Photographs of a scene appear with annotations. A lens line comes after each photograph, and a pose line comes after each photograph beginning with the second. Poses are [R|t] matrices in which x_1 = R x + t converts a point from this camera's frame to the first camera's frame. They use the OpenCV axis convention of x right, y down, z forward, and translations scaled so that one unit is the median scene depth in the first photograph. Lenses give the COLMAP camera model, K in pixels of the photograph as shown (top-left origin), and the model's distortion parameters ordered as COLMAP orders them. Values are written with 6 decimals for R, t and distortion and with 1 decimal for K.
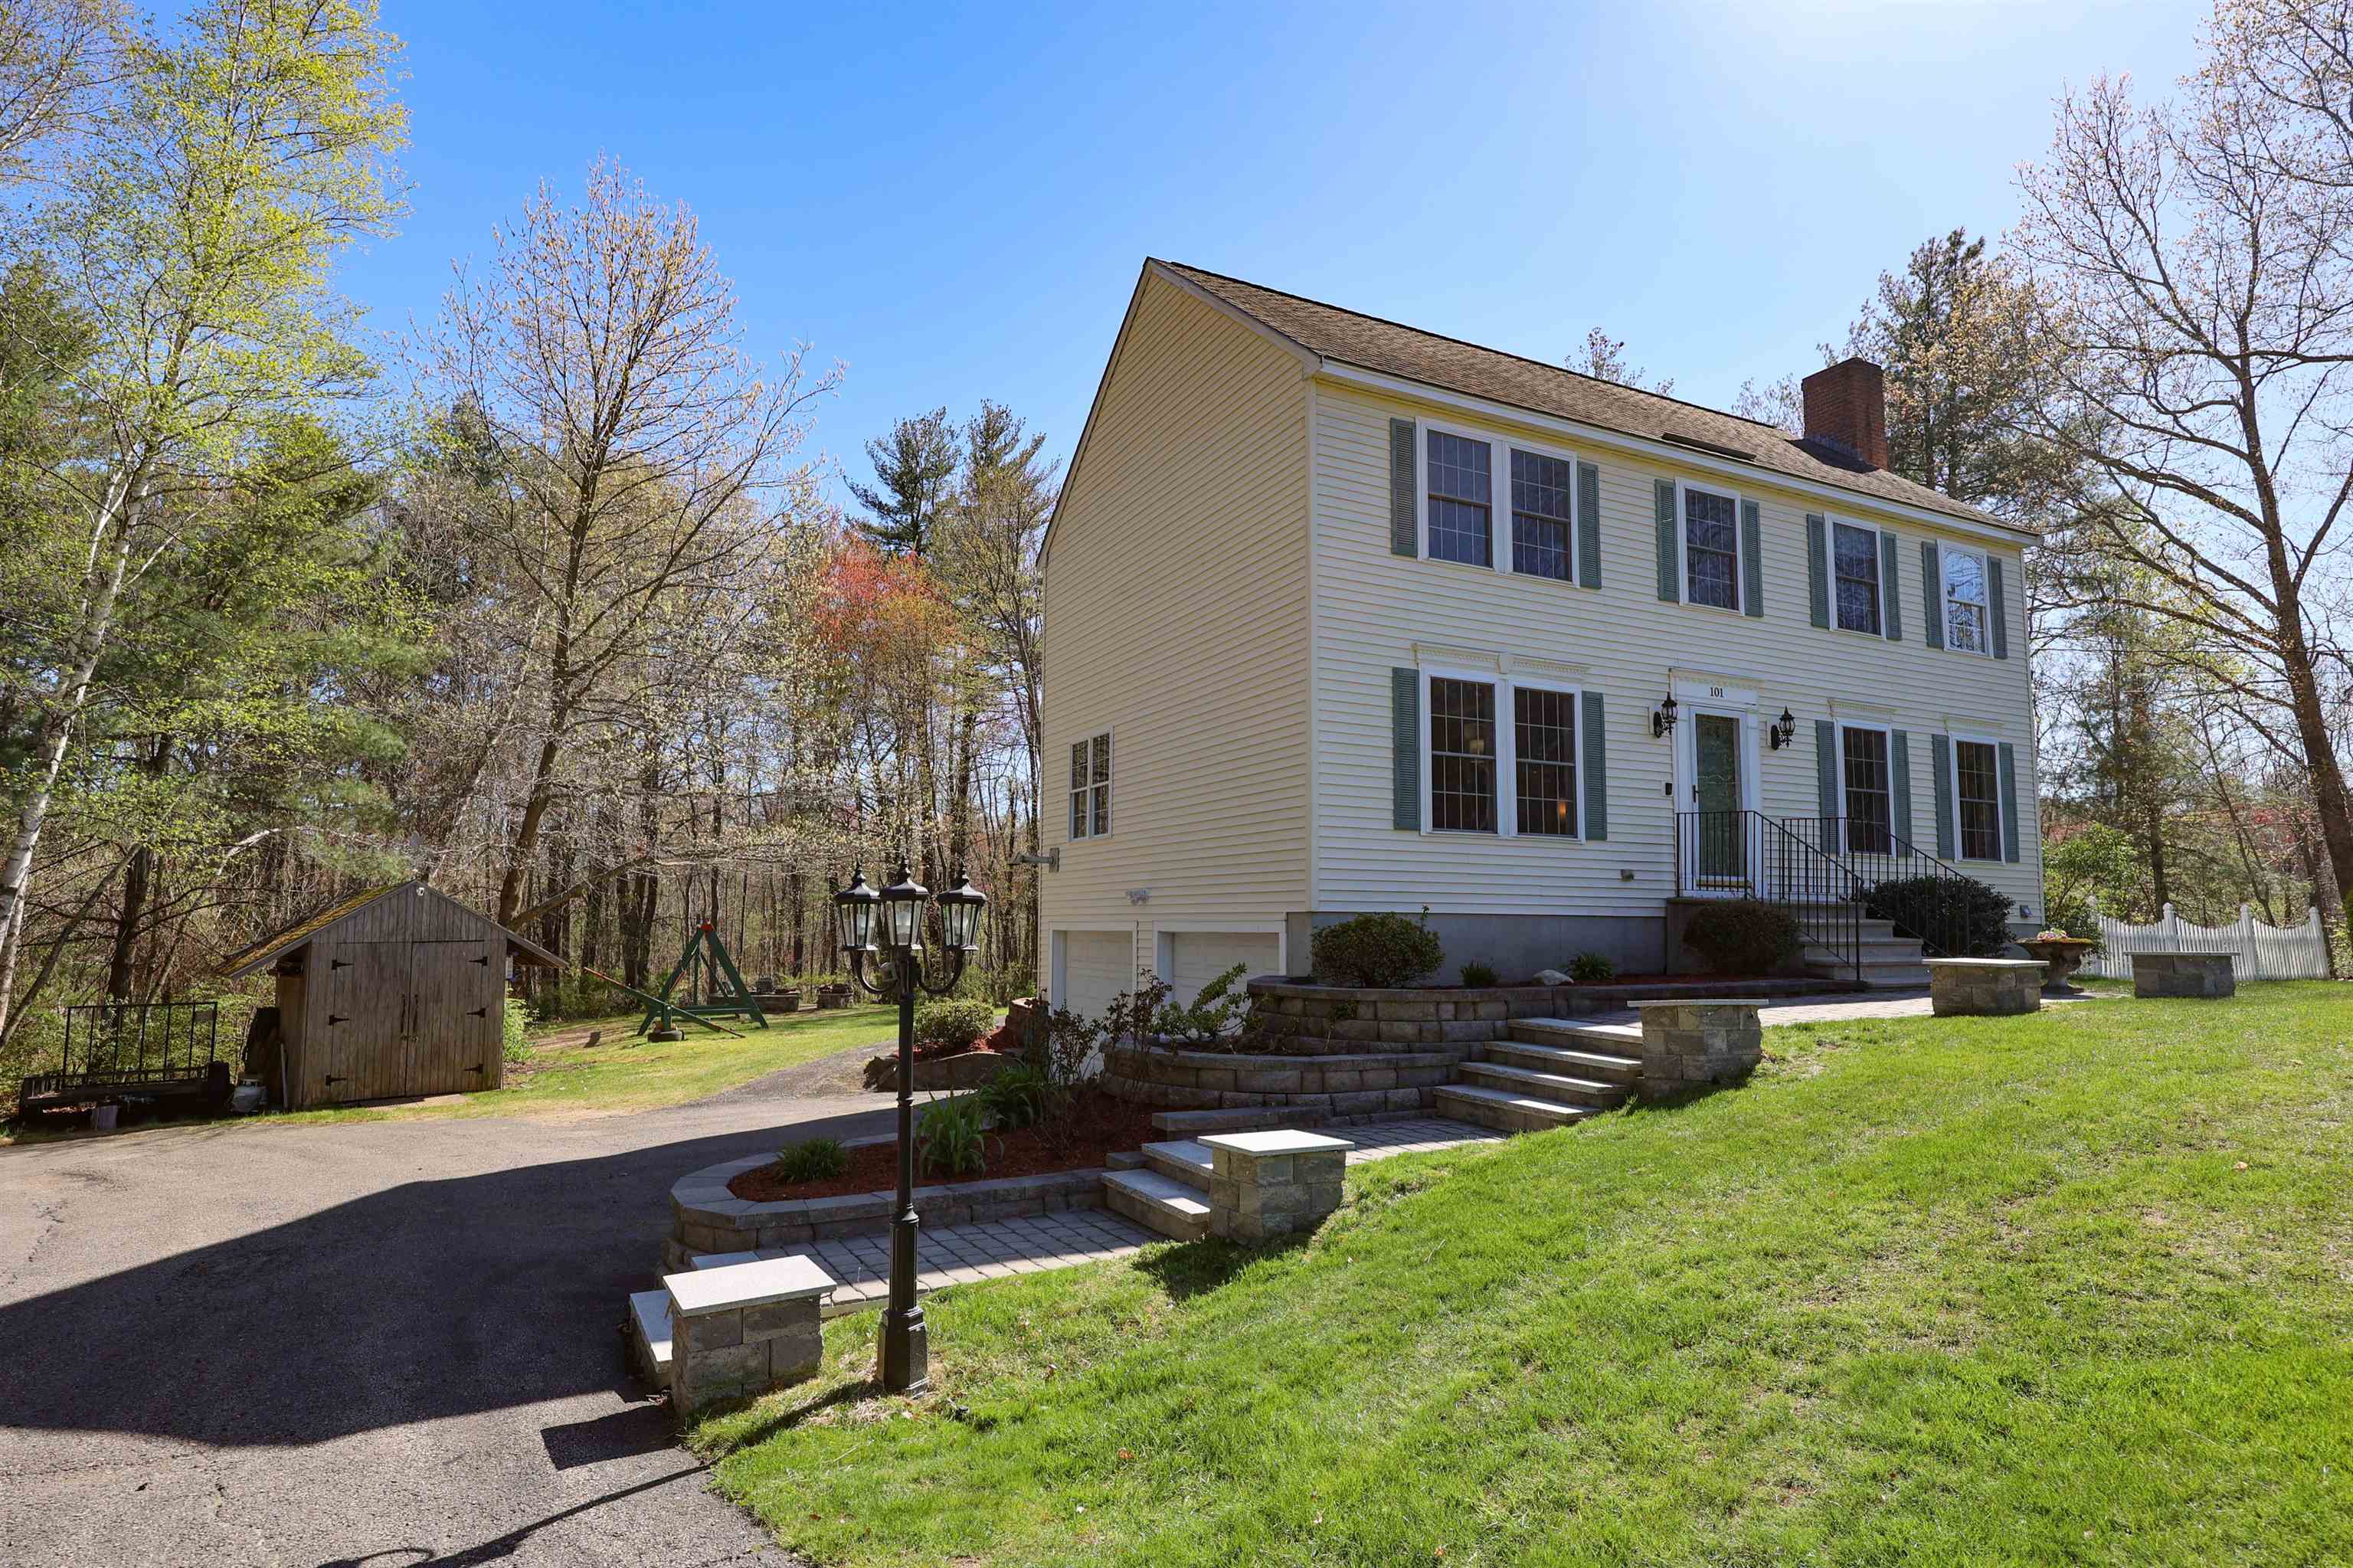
lens RADIAL K [[1302.7, 0, 1179.1], [0, 1302.7, 788.8], [0, 0, 1]] dist [0.001494, -0.002037]
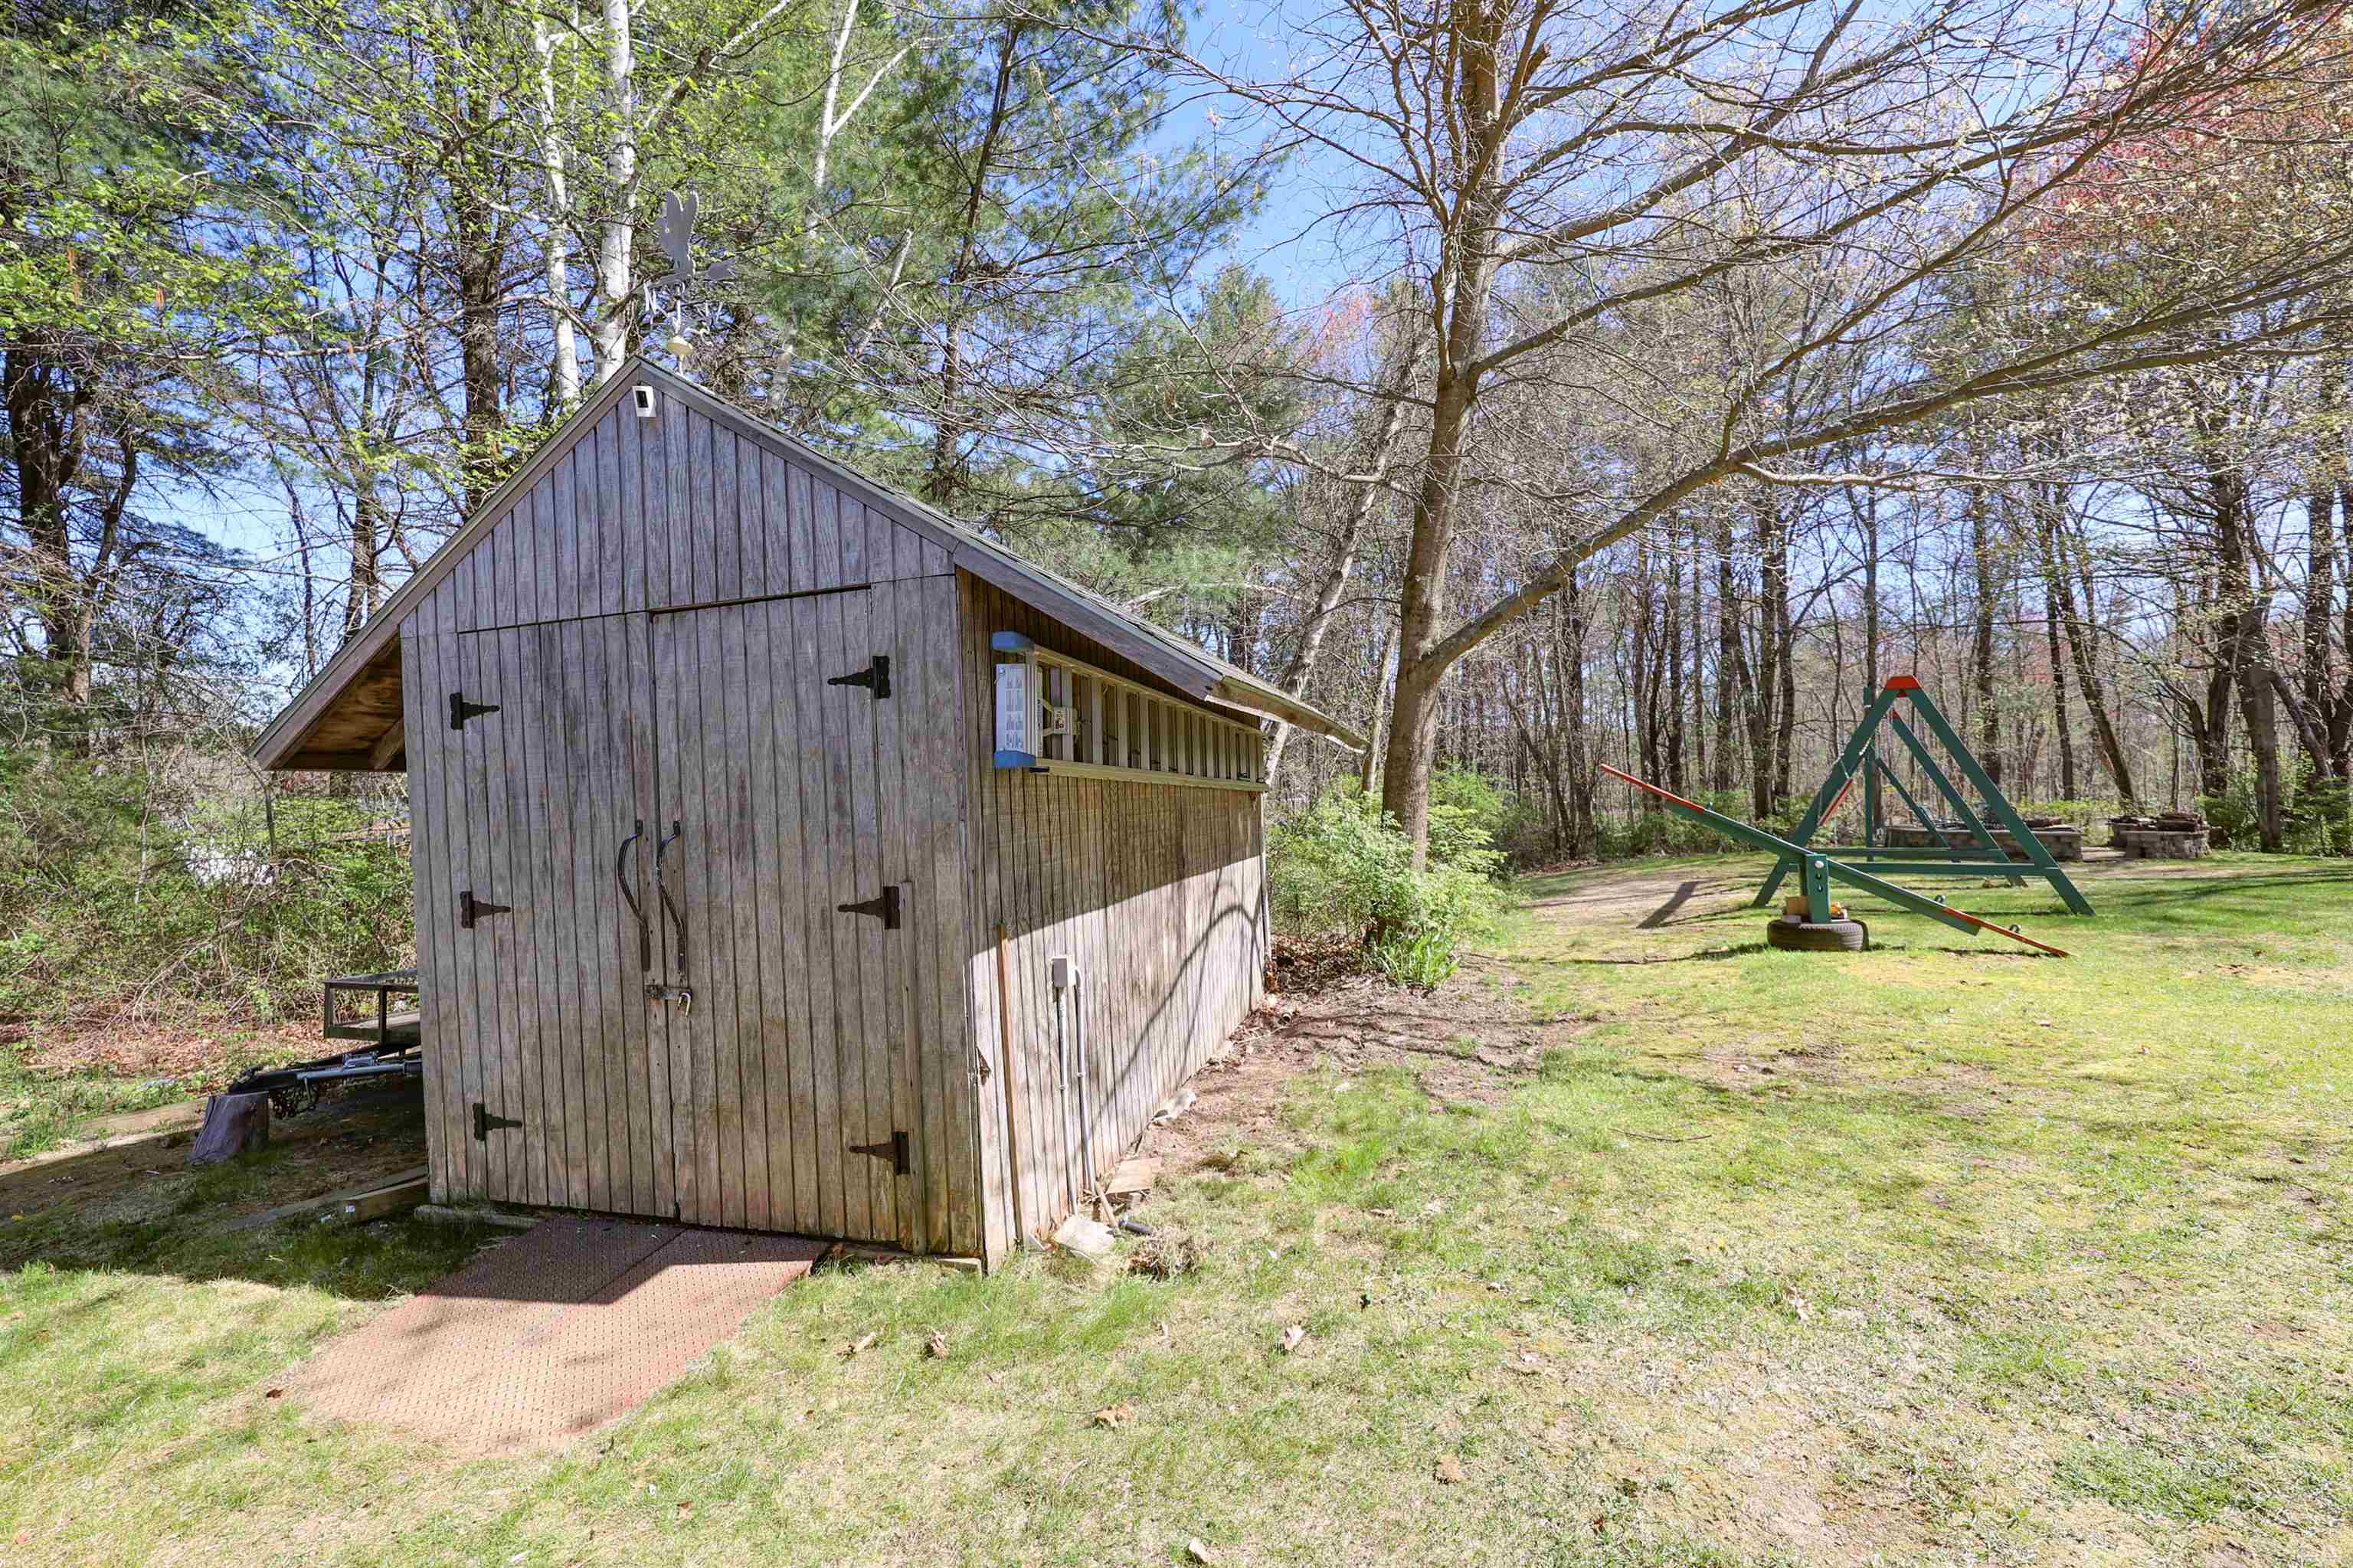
lens RADIAL K [[968.8, 0, 1176.5], [0, 968.8, 784.0], [0, 0, 1]] dist [0.001829, 0.000046]
pose [[0.581398, -0.014314, -0.813493, -0.369234], [0.116816, 0.990955, 0.066051, 0.145372], [0.805190, -0.133431, 0.577811, 0.943092]]
